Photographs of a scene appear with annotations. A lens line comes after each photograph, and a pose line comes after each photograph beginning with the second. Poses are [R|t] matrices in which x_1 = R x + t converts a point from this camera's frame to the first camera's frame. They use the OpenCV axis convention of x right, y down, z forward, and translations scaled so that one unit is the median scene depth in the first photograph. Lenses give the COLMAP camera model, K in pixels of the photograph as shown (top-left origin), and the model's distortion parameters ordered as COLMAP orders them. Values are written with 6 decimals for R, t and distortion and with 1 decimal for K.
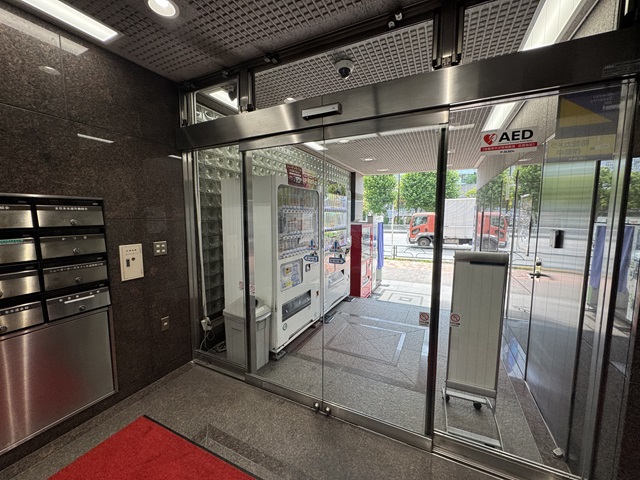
lens RADIAL K [[255.3, 0, 320.6], [0, 255.3, 239.1], [0, 0, 1]] dist [0.002835, 0.000151]
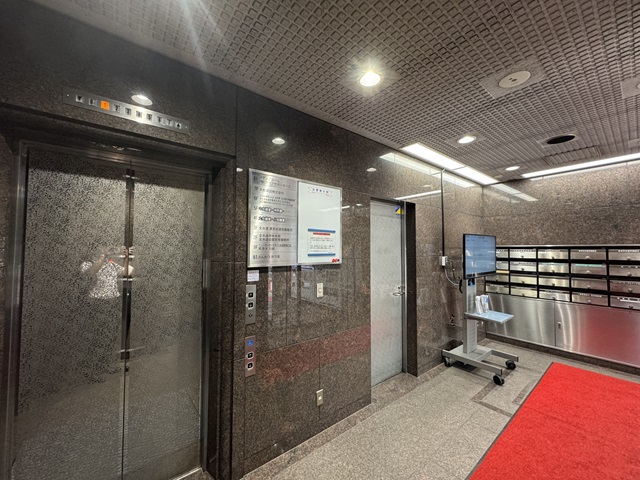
lens RADIAL K [[255.3, 0, 320.9], [0, 255.3, 239.9], [0, 0, 1]] dist [0.002835, 0.000151]
pose [[-0.441499, -0.044882, -0.896139, 1.817929], [-0.096755, 0.995306, -0.002180, 0.022949], [0.892030, 0.085743, -0.443769, -0.190978]]
